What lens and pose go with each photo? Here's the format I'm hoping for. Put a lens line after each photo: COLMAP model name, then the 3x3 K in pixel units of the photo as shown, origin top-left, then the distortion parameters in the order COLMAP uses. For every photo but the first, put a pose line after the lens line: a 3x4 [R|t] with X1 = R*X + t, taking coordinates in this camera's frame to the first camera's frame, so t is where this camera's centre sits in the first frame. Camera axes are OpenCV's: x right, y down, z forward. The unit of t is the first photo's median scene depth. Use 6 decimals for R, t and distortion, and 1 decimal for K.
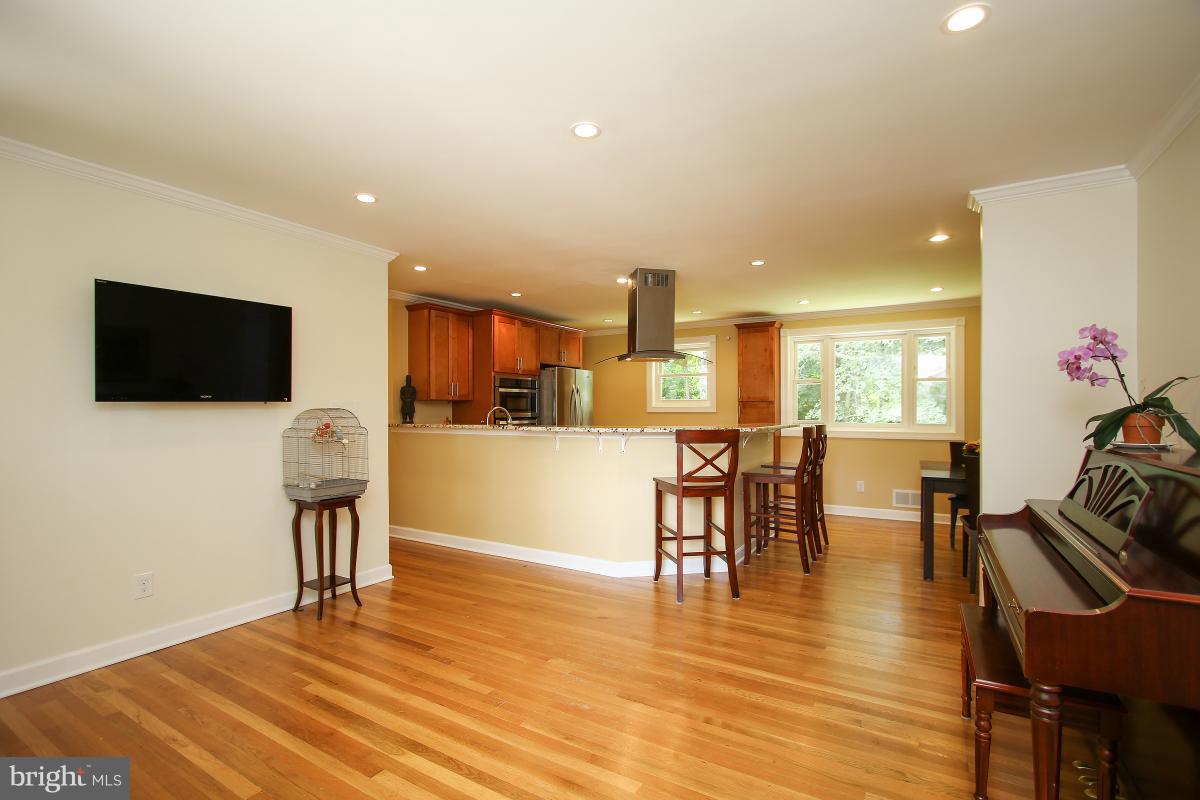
lens RADIAL K [[558.6, 0, 613.3], [0, 558.6, 403.3], [0, 0, 1]] dist [-0.004318, 0.001530]
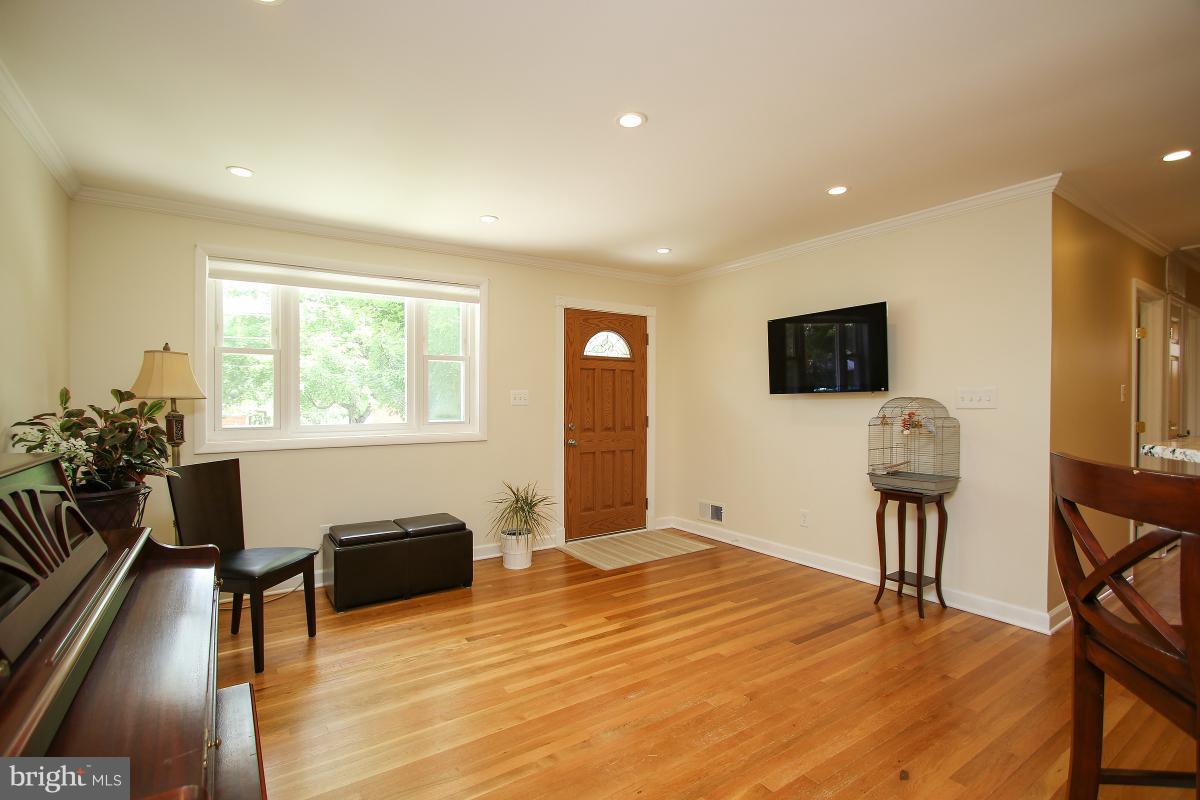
lens RADIAL K [[558.6, 0, 599.4], [0, 558.6, 403.8], [0, 0, 1]] dist [-0.004318, 0.001530]
pose [[-0.439473, 0.001325, -0.898255, 0.366249], [0.005582, 0.999984, -0.001256, 0.011695], [0.898239, -0.005566, -0.439473, 0.591555]]
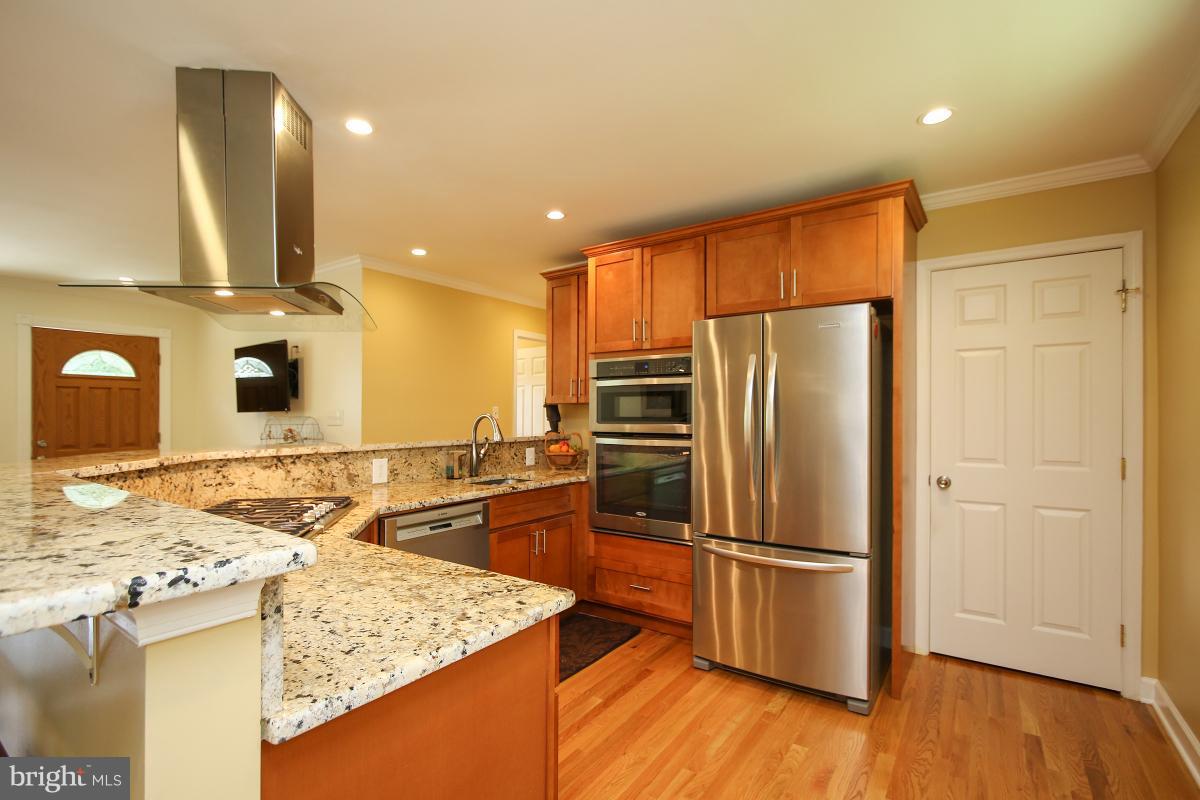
lens RADIAL K [[558.6, 0, 602.7], [0, 558.6, 416.4], [0, 0, 1]] dist [-0.004318, 0.001530]
pose [[-0.088232, -0.001577, -0.996099, 0.406358], [0.007867, 0.999966, -0.002280, 0.011882], [0.996069, -0.008038, -0.088217, 1.160744]]
